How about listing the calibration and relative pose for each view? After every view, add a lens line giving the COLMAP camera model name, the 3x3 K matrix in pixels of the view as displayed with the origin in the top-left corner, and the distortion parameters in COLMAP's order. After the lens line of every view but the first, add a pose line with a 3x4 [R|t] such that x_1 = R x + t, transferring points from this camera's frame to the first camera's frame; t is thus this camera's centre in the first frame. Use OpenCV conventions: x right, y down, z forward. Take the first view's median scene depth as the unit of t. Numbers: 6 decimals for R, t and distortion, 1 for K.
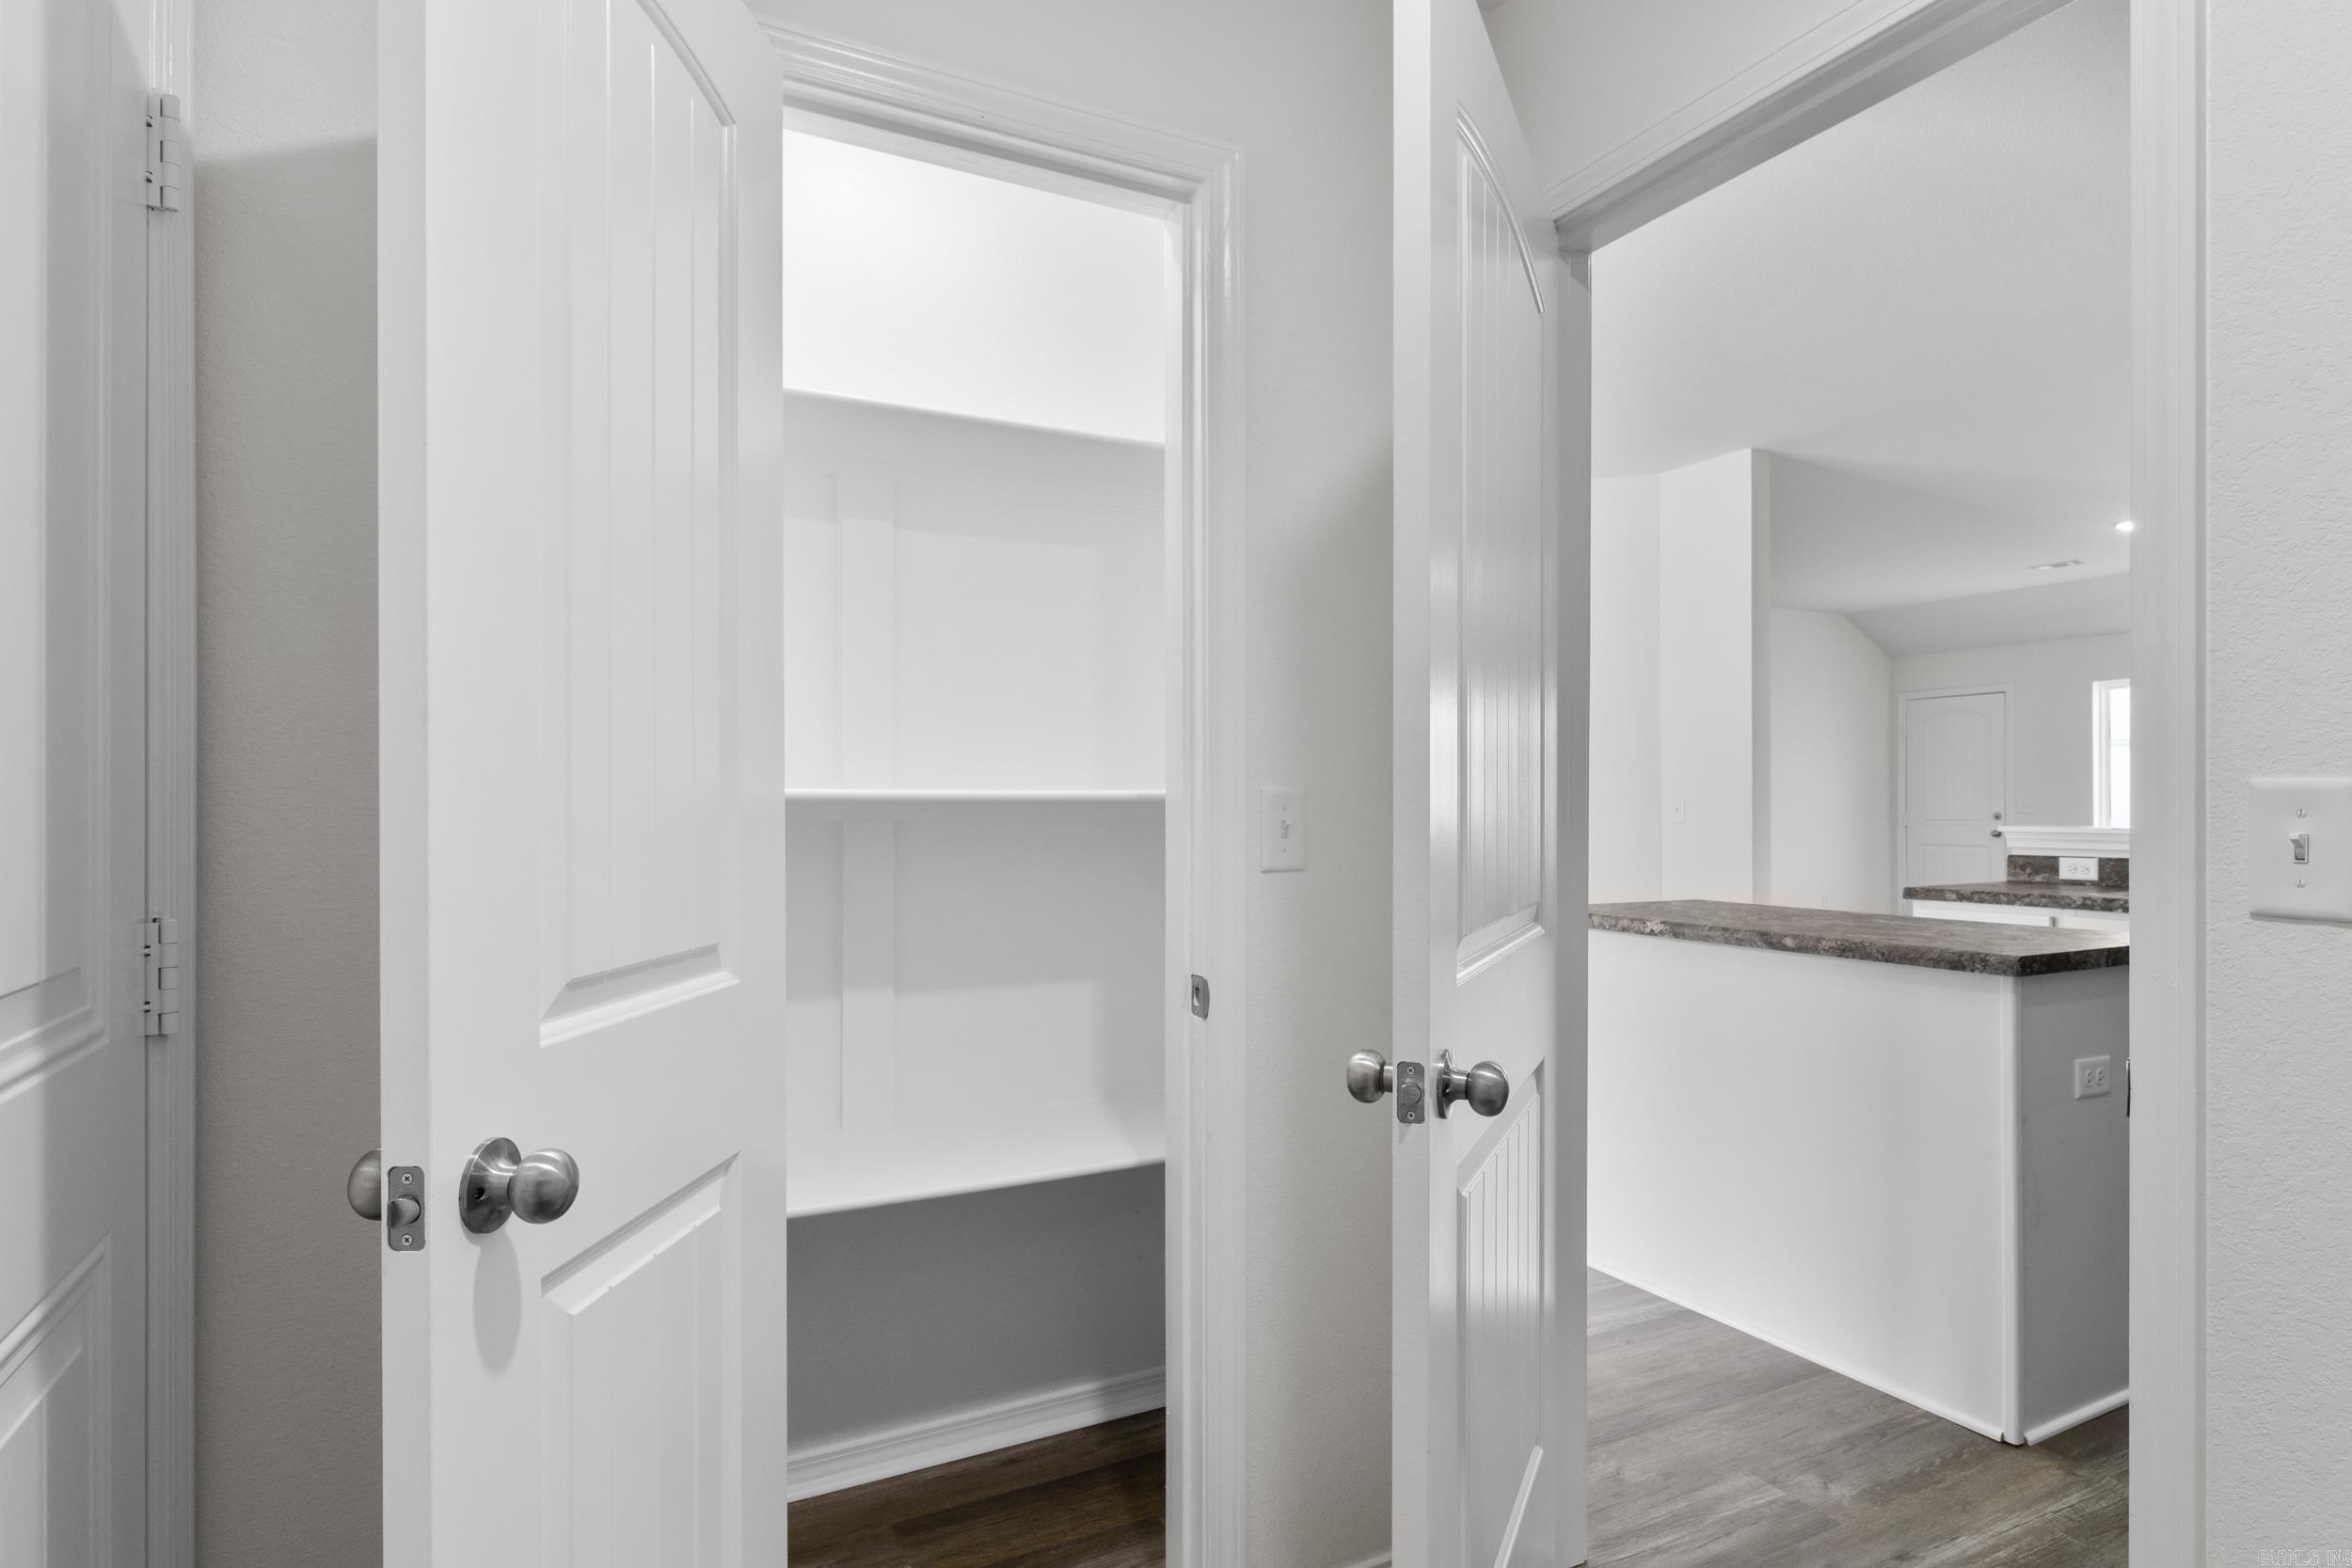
lens RADIAL K [[1245.2, 0, 1186.0], [0, 1245.2, 790.5], [0, 0, 1]] dist [0.001124, 0.000357]
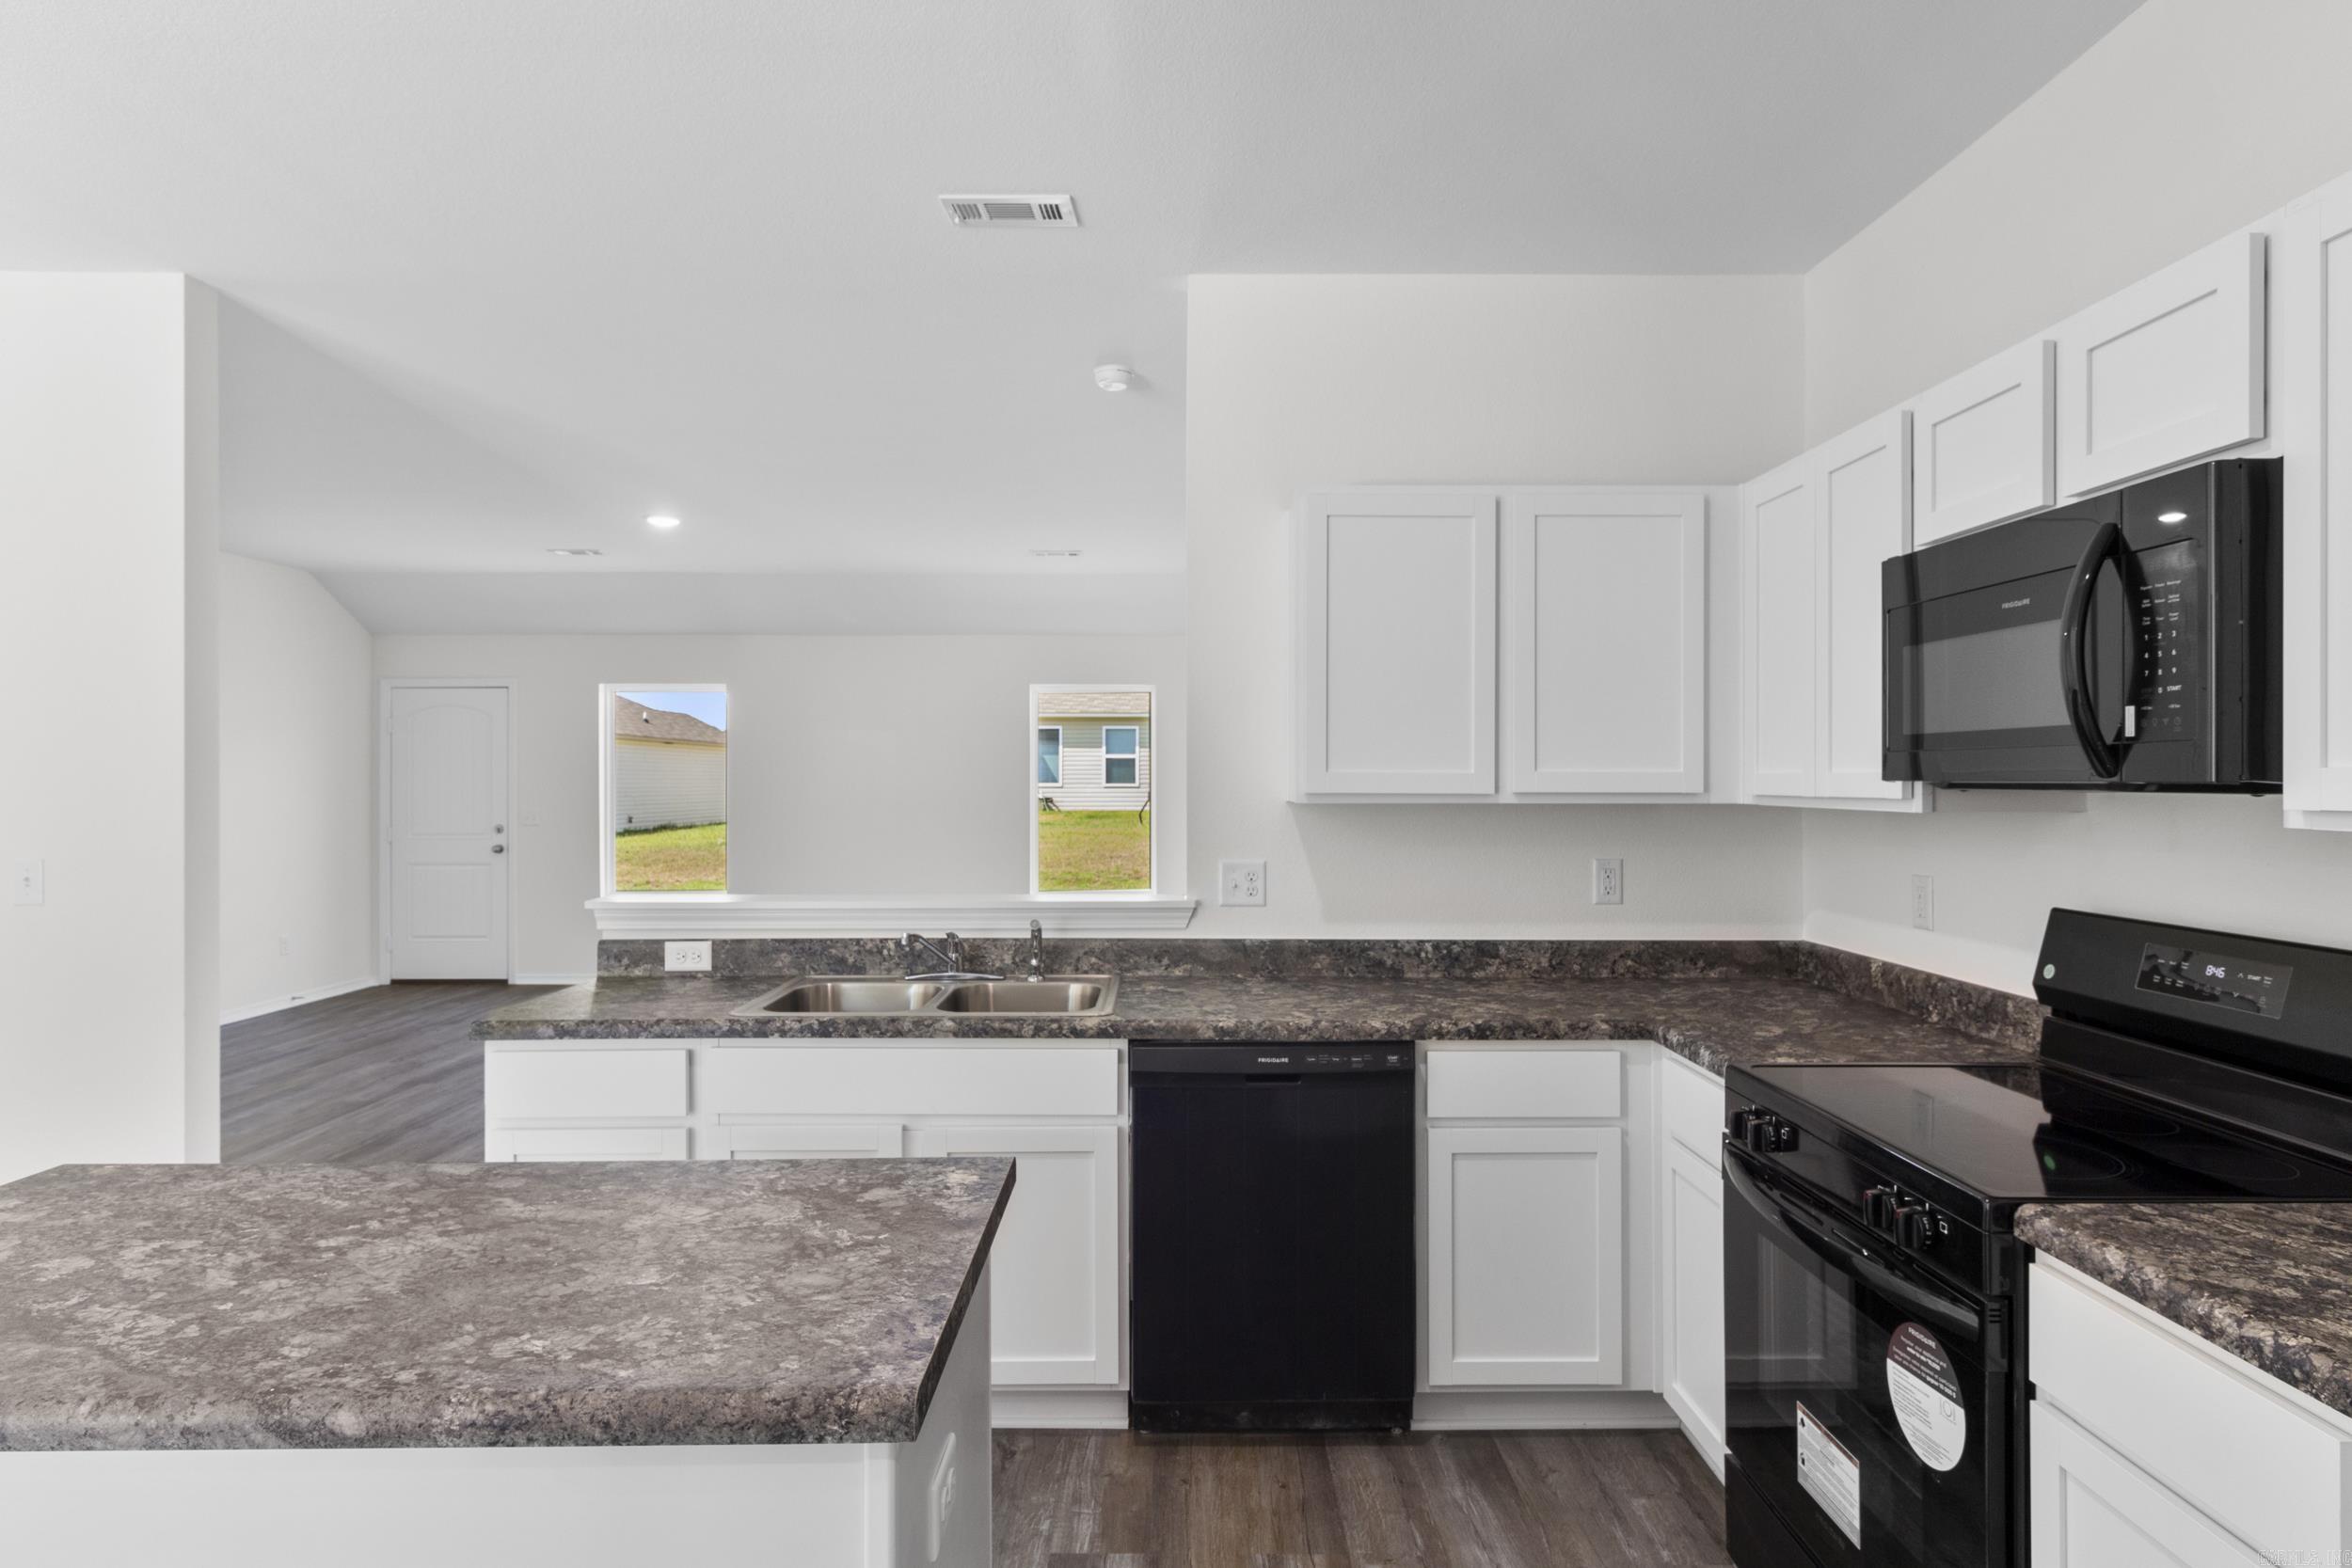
lens RADIAL K [[1280.2, 0, 1196.2], [0, 1280.2, 782.9], [0, 0, 1]] dist [0.000993, 0.000655]
pose [[0.448298, -0.000841, 0.893884, 0.157330], [-0.009313, 0.999941, 0.005612, -0.049575], [-0.893836, -0.010840, 0.448263, 0.373407]]
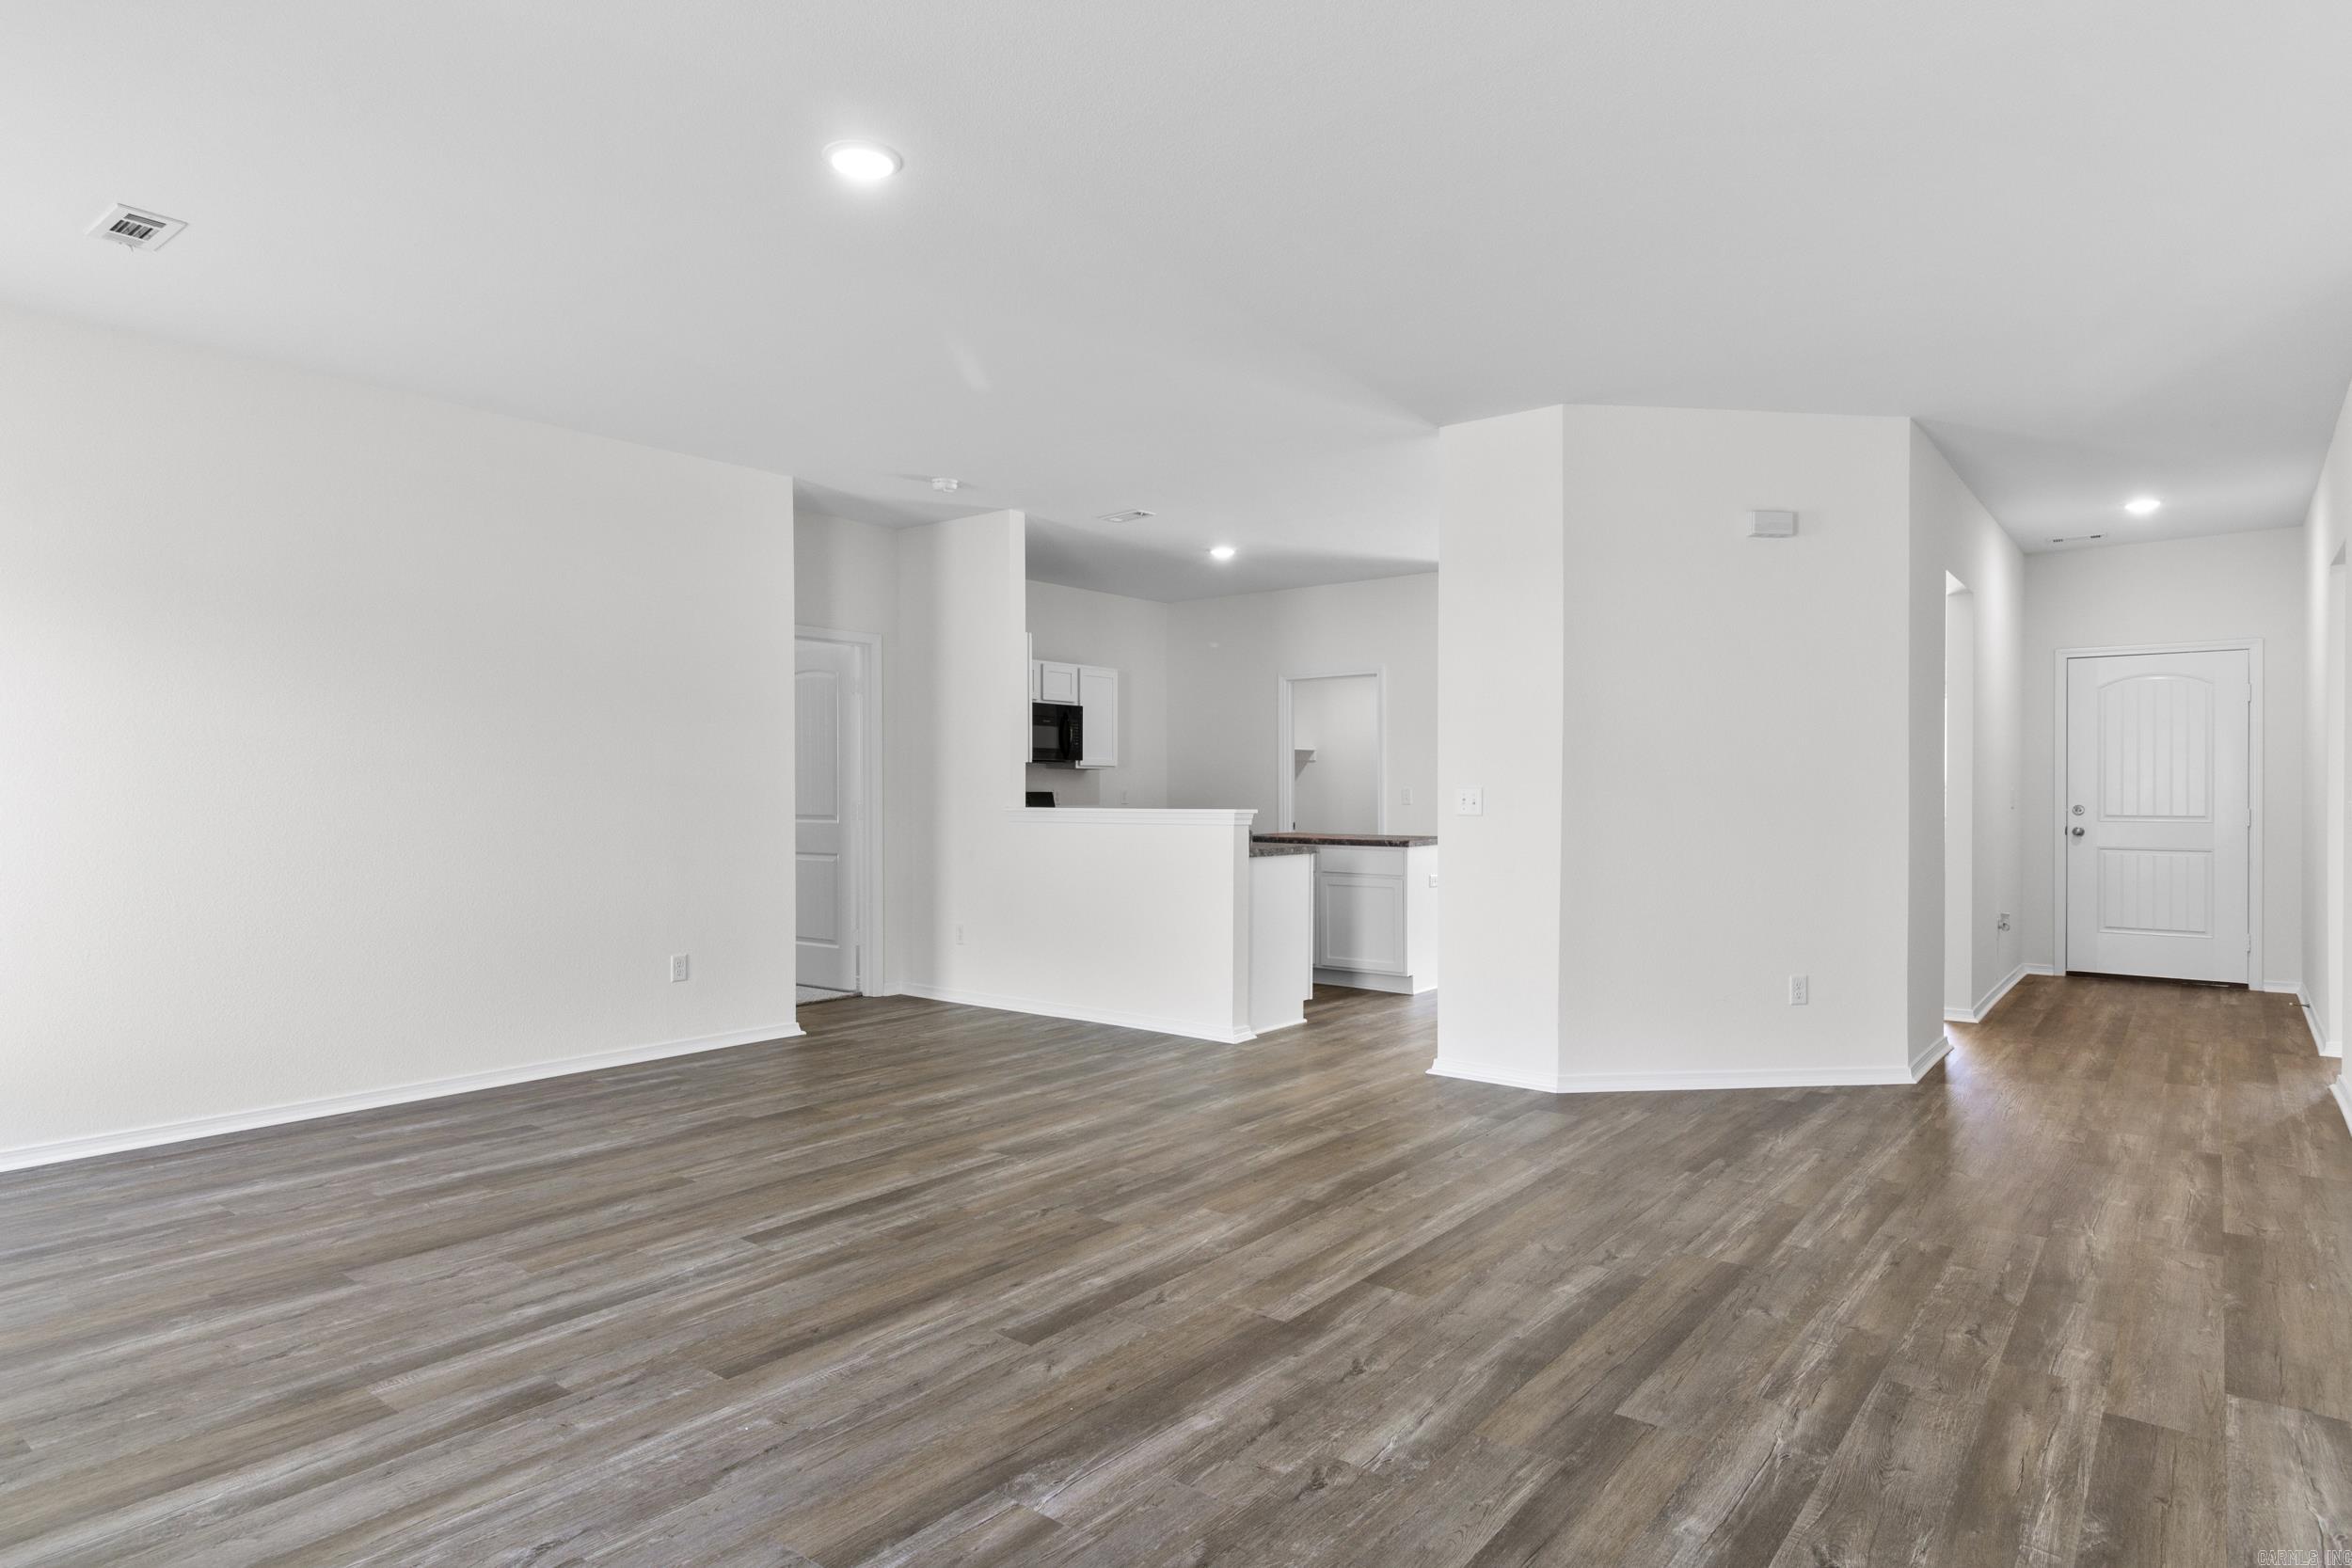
lens RADIAL K [[1304.3, 0, 1176.0], [0, 1304.3, 784.0], [0, 0, 1]] dist [0.003427, 0.001139]
pose [[-0.914753, -0.000872, -0.404012, 1.362982], [0.005376, 0.999883, -0.014331, 0.022341], [0.403977, -0.015281, -0.914641, 2.359330]]
